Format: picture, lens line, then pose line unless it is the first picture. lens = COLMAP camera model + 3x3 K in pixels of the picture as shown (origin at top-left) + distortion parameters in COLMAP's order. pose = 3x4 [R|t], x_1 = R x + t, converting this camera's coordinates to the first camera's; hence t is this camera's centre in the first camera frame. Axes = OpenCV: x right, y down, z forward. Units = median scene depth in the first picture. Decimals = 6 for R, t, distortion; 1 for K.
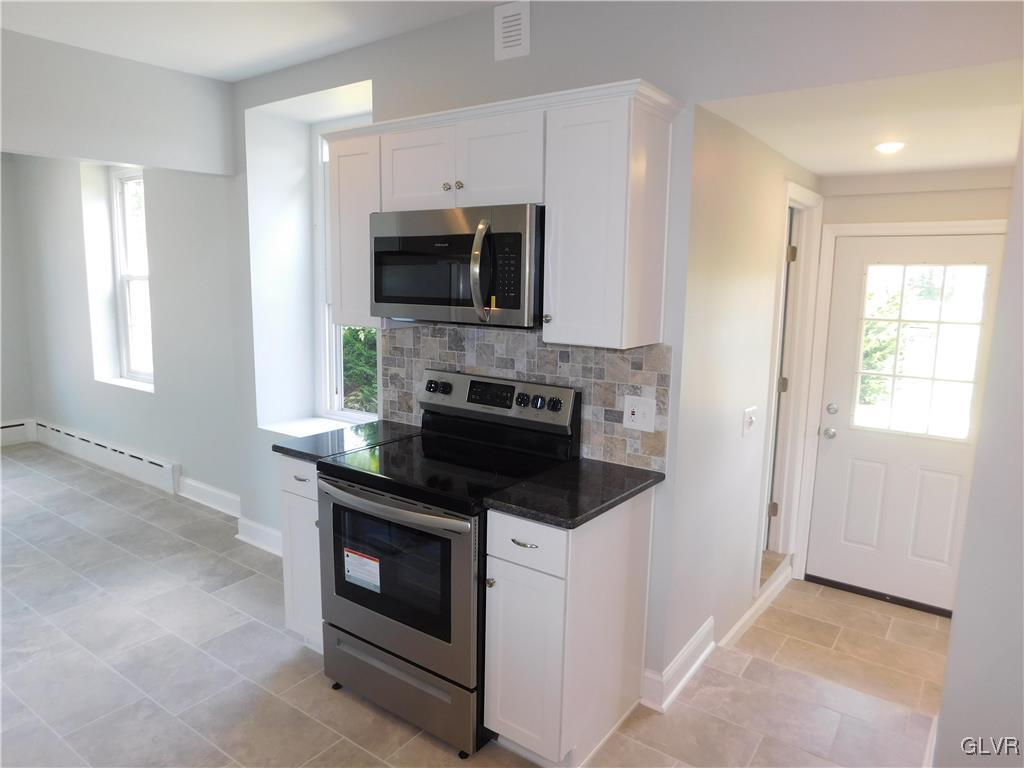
lens RADIAL K [[679.7, 0, 512.0], [0, 679.7, 379.2], [0, 0, 1]] dist [-0.048542, 0.018760]
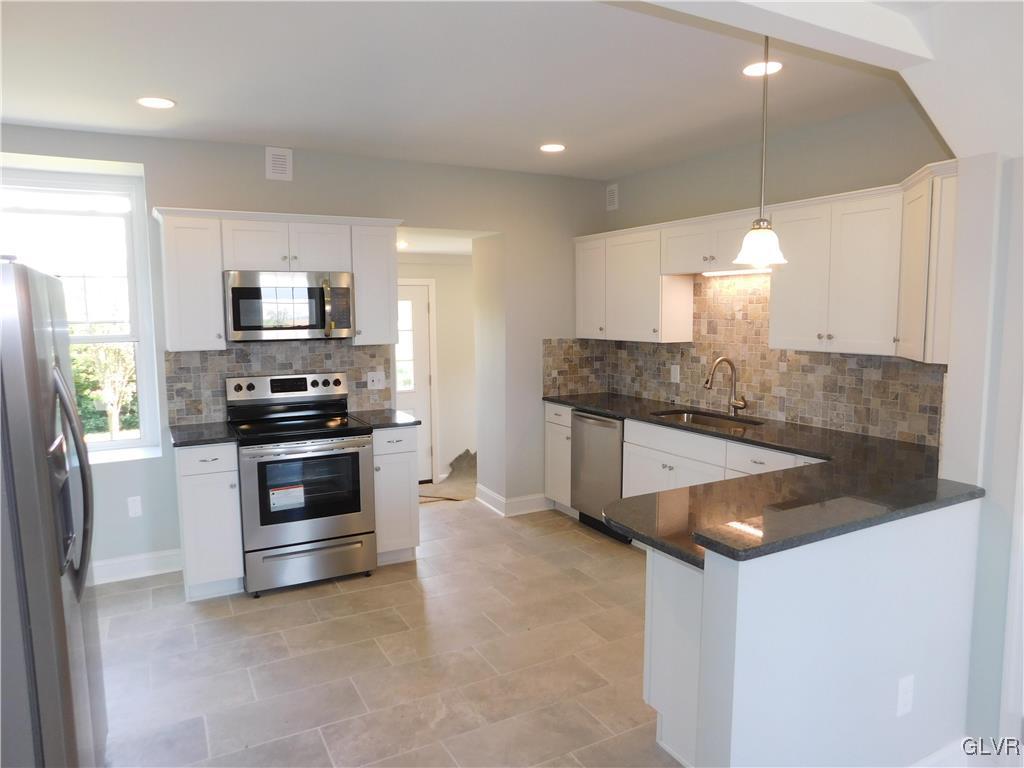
lens RADIAL K [[679.7, 0, 513.7], [0, 679.7, 383.5], [0, 0, 1]] dist [-0.048542, 0.018760]
pose [[0.423844, -0.112581, 0.898711, -1.327783], [0.152085, 0.987003, 0.051915, 0.017500], [-0.892875, 0.114677, 0.435457, -0.178111]]
